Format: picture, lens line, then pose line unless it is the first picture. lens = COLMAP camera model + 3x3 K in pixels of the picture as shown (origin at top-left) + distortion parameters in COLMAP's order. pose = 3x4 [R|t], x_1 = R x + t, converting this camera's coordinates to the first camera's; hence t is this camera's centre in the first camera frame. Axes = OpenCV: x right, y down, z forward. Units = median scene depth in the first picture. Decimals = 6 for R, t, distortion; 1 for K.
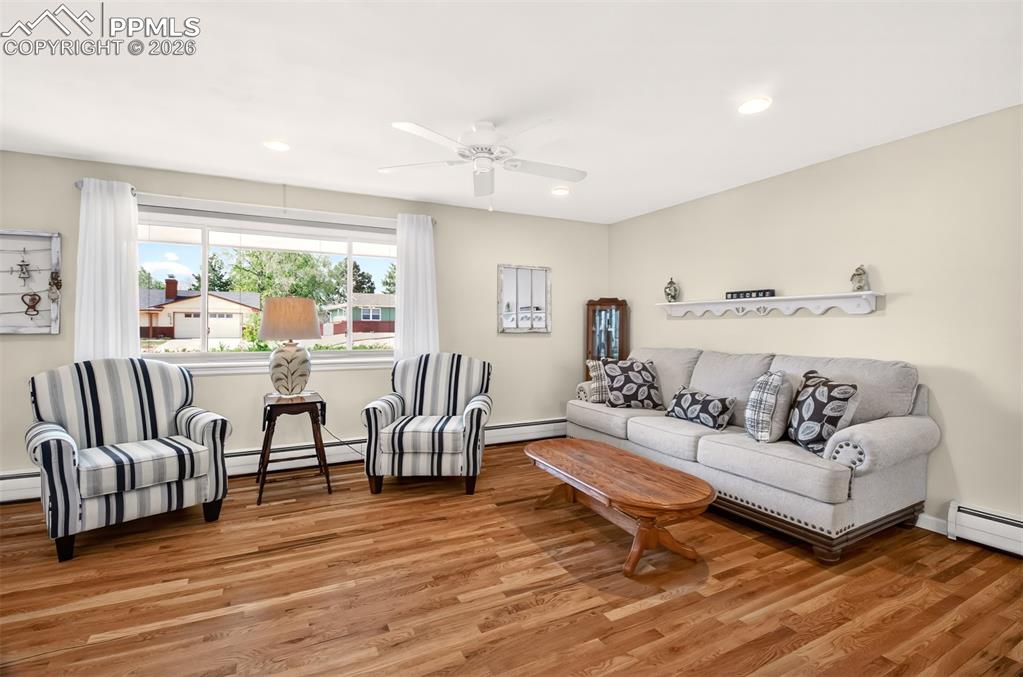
lens RADIAL K [[472.7, 0, 511.5], [0, 472.7, 338.5], [0, 0, 1]] dist [-0.002545, -0.015625]
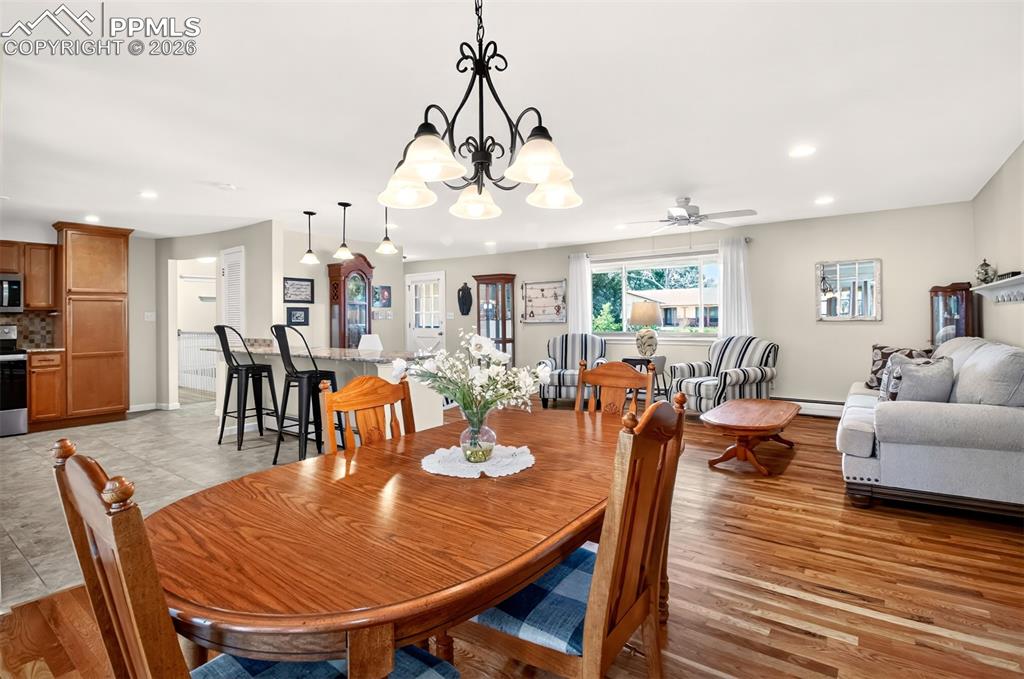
lens RADIAL K [[488.9, 0, 526.3], [0, 488.9, 330.6], [0, 0, 1]] dist [0.002359, -0.015999]
pose [[0.454230, 0.008467, -0.890844, 1.092713], [-0.009792, 0.999942, 0.004511, 0.020258], [0.890831, 0.006675, 0.454286, -0.267275]]
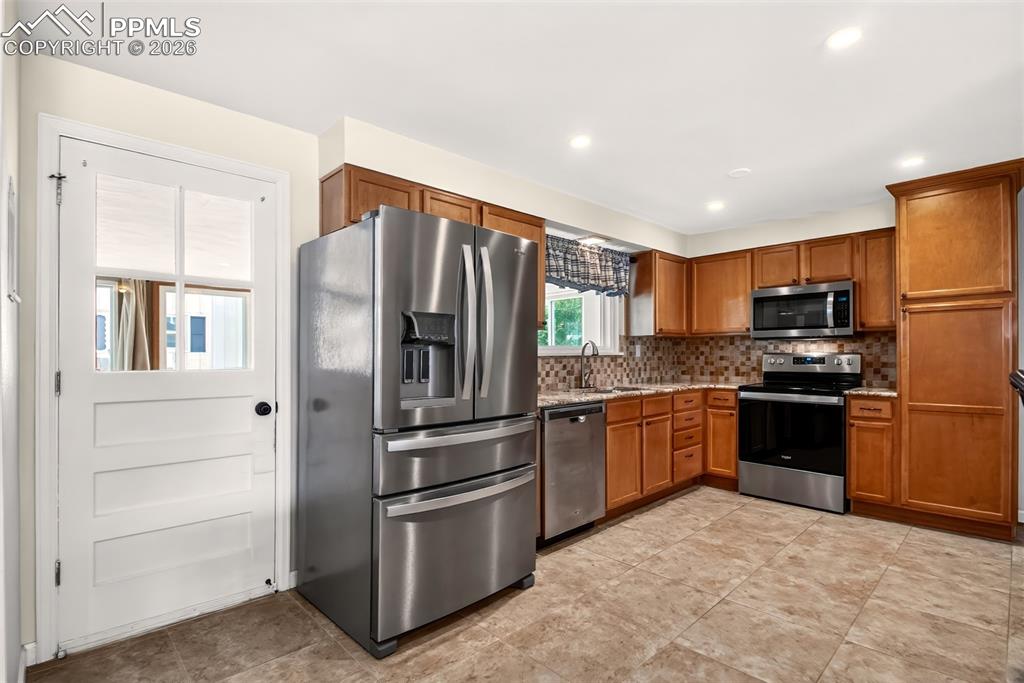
lens RADIAL K [[497.0, 0, 494.6], [0, 497.0, 354.5], [0, 0, 1]] dist [0.000341, -0.015400]
pose [[-0.963597, 0.001648, -0.267355, -0.123171], [-0.004139, 0.999769, 0.021081, 0.004649], [0.267328, 0.021420, -0.963367, -0.150693]]
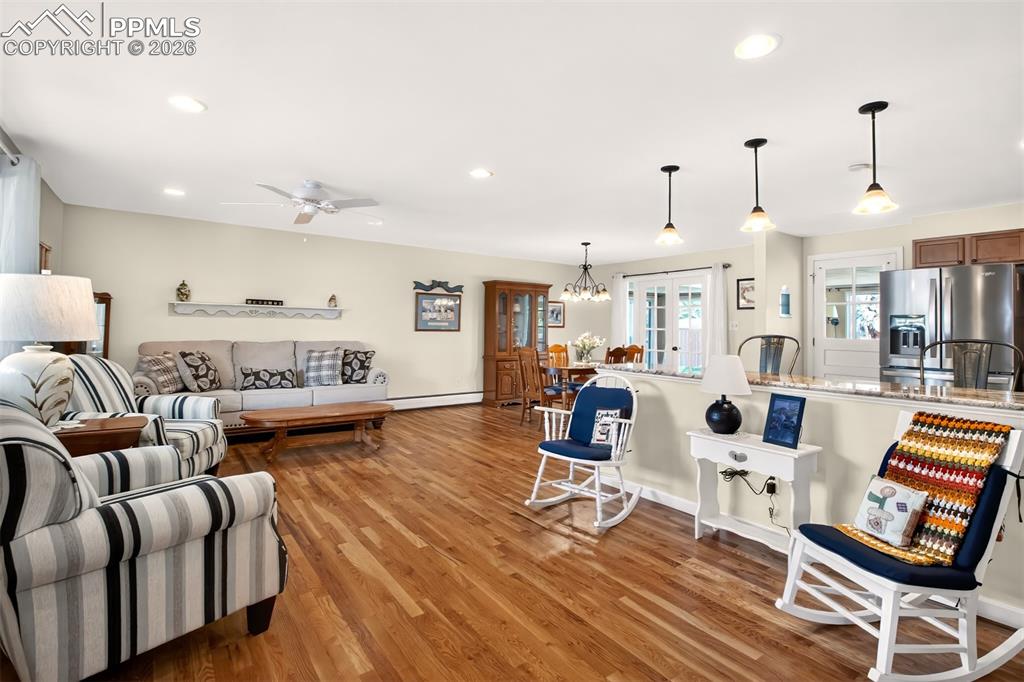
lens RADIAL K [[488.9, 0, 526.3], [0, 488.9, 332.1], [0, 0, 1]] dist [0.002359, -0.015999]
pose [[-0.174826, -0.012358, 0.984522, -1.423835], [0.006268, 0.999887, 0.013664, -0.017521], [-0.984579, 0.008560, -0.174728, 0.546487]]
